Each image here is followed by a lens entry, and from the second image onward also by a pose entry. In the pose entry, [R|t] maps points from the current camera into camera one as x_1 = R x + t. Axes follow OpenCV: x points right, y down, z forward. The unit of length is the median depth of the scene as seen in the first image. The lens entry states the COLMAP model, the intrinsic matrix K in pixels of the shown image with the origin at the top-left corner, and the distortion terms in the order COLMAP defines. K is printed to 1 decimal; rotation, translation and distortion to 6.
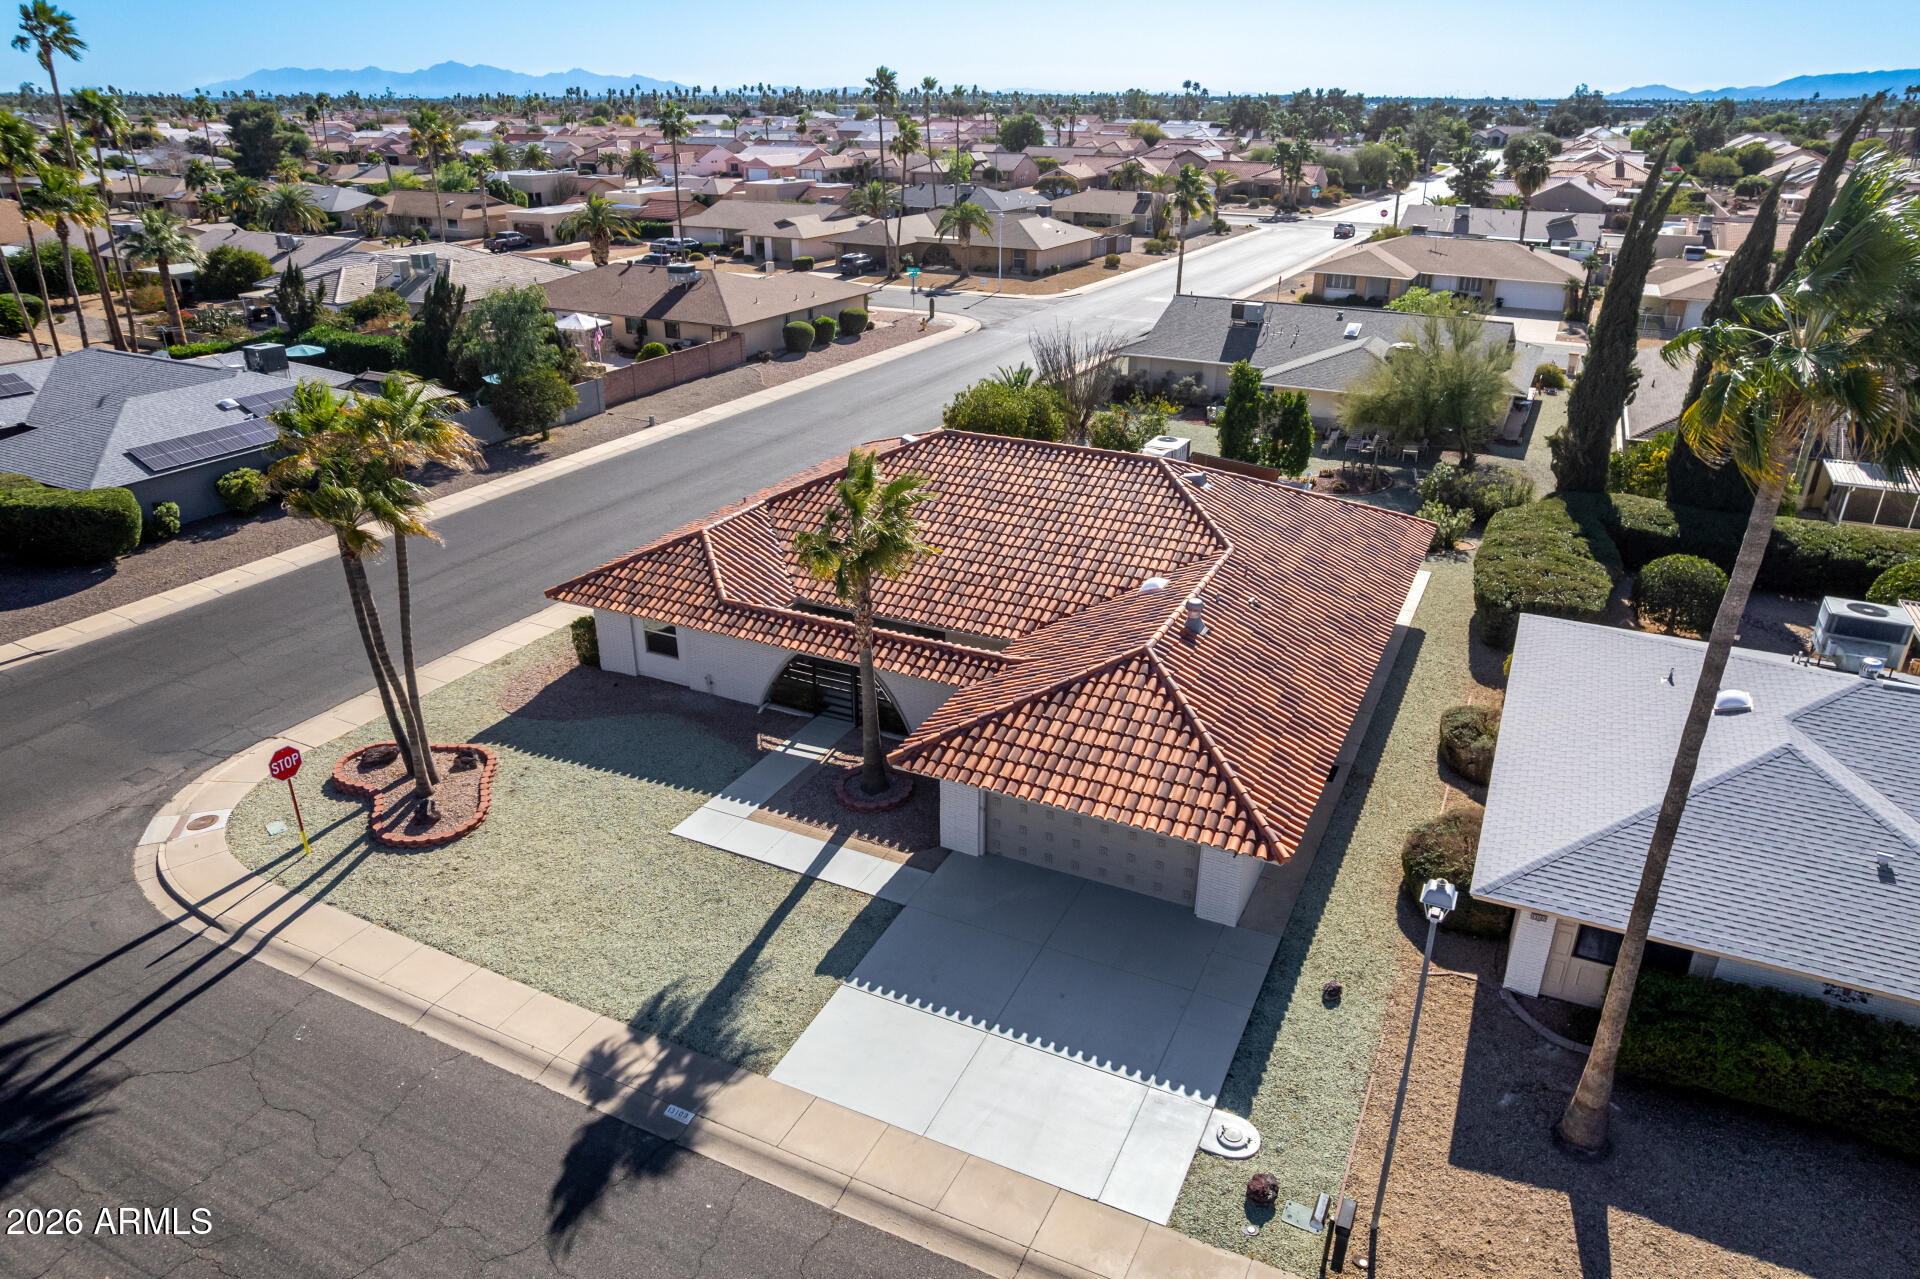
lens RADIAL K [[1251.3, 0, 966.1], [0, 1251.3, 646.4], [0, 0, 1]] dist [-0.068717, 0.054757]
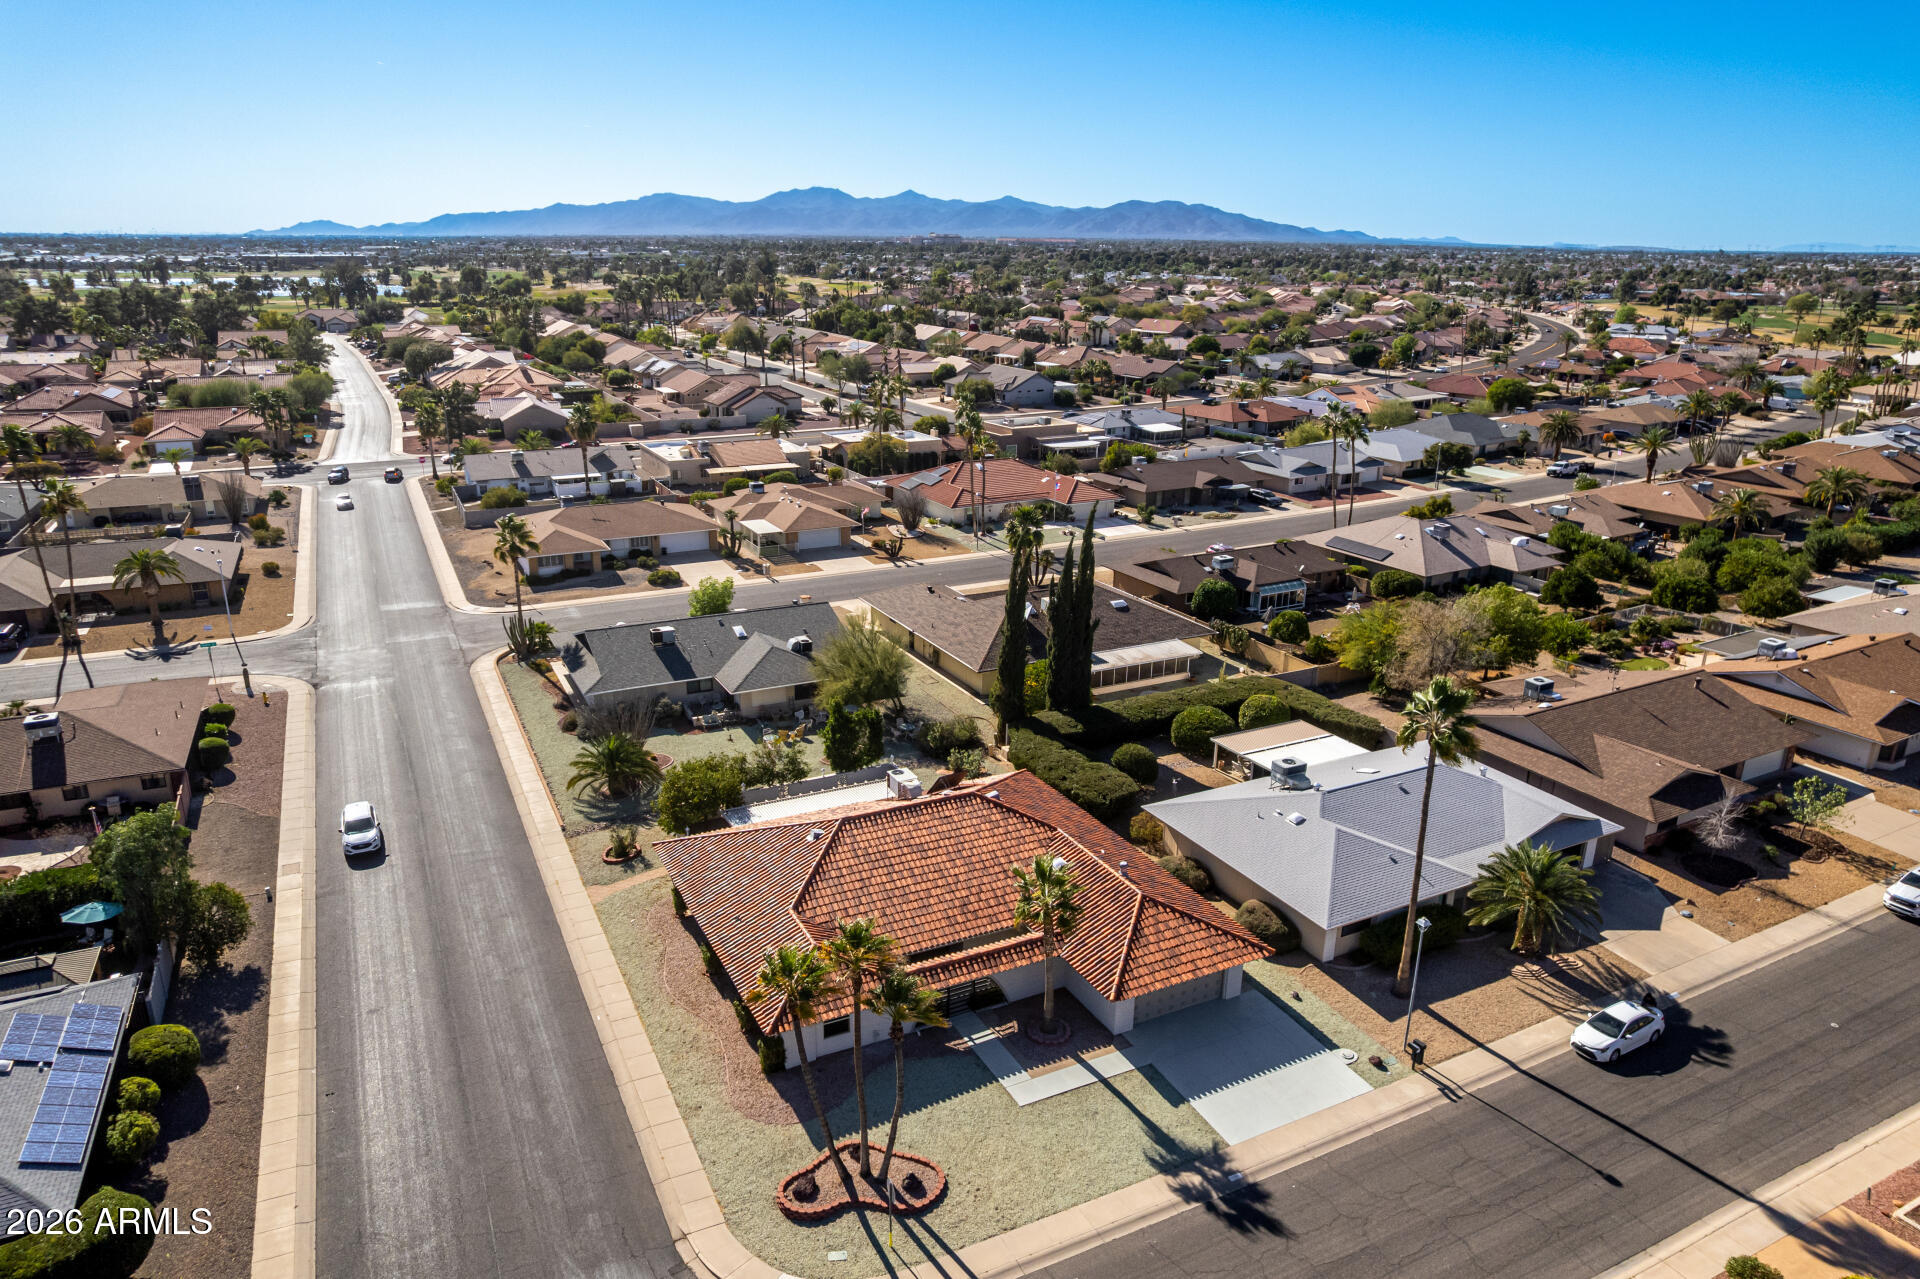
lens RADIAL K [[1247.1, 0, 960.0], [0, 1247.1, 639.5], [0, 0, 1]] dist [-0.062697, 0.036406]
pose [[0.606654, -0.242269, 0.757151, -1.219304], [0.320788, 0.946049, 0.045686, -0.481486], [-0.727370, 0.215169, 0.651641, -0.156215]]
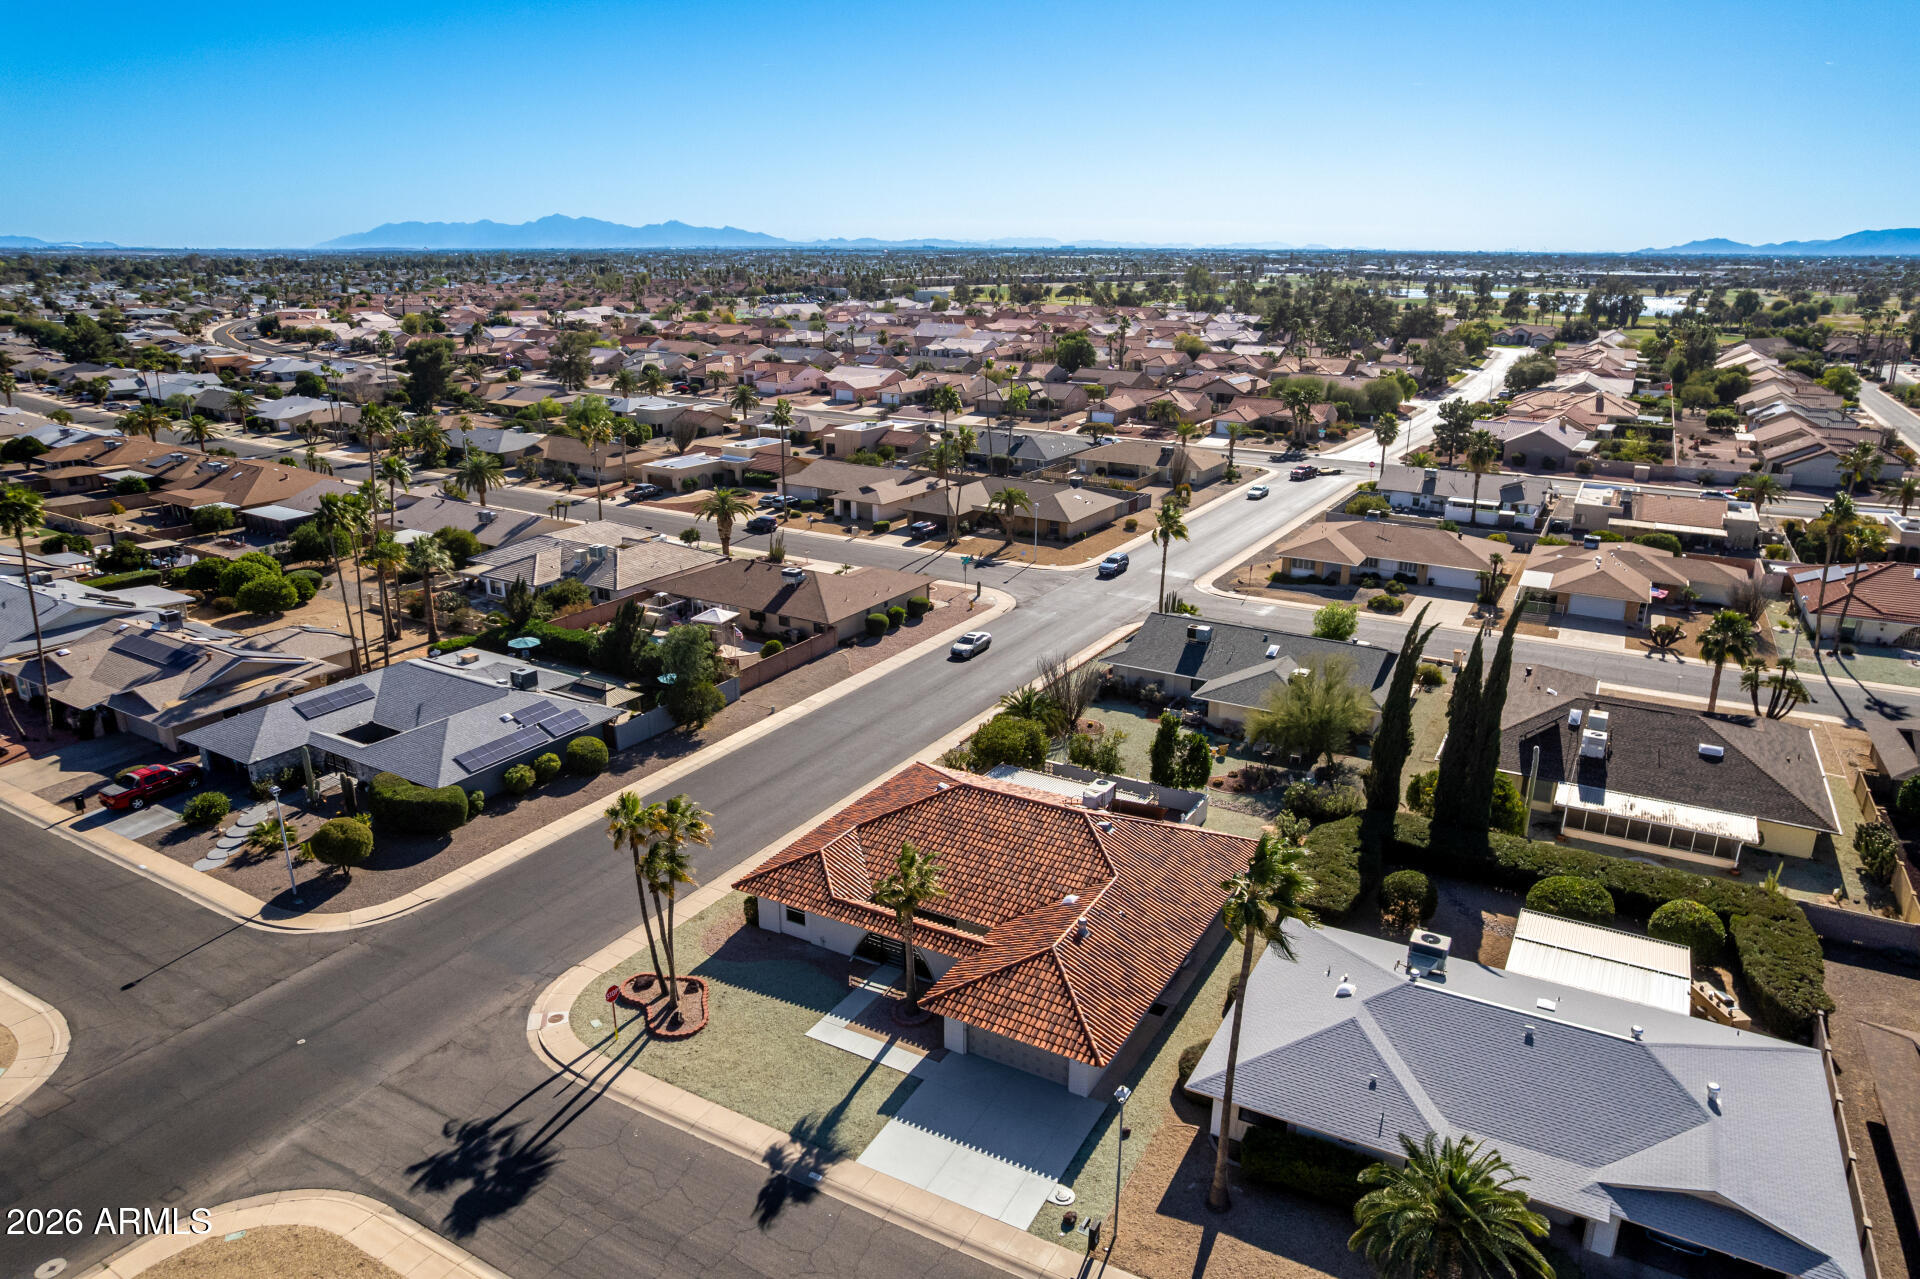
lens RADIAL K [[1228.8, 0, 966.2], [0, 1228.8, 648.2], [0, 0, 1]] dist [-0.069491, 0.059000]
pose [[0.998389, 0.018493, -0.053636, 0.087114], [-0.024171, 0.993939, -0.107240, -0.213070], [0.051328, 0.108364, 0.992785, -0.793010]]
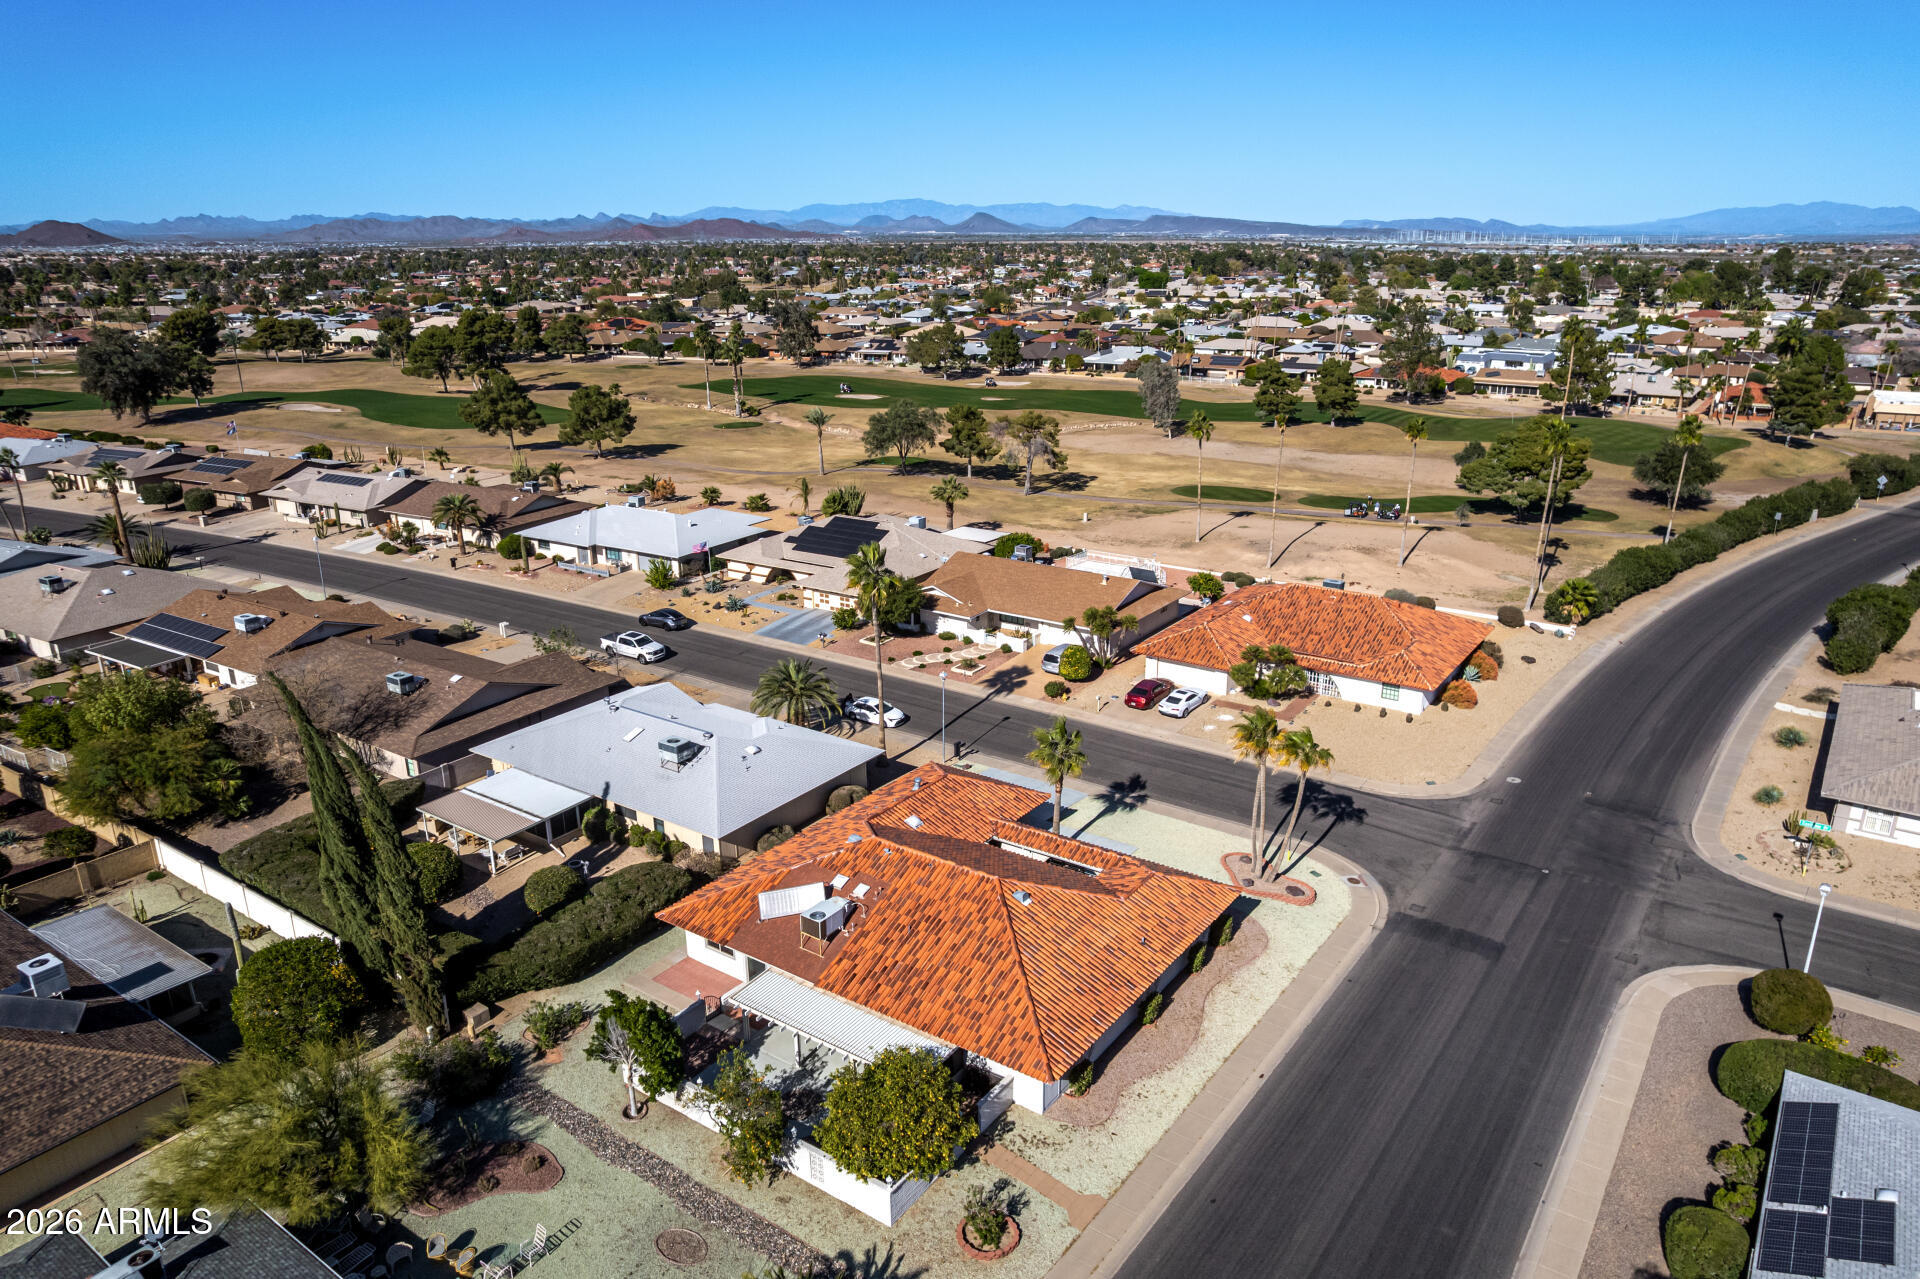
lens RADIAL K [[1256.6, 0, 963.5], [0, 1256.6, 653.9], [0, 0, 1]] dist [-0.064993, 0.046194]
pose [[-0.986713, -0.046441, 0.155694, -0.226146], [0.071794, 0.735014, 0.674241, -1.587492], [-0.145750, 0.676460, -0.721913, 2.231095]]
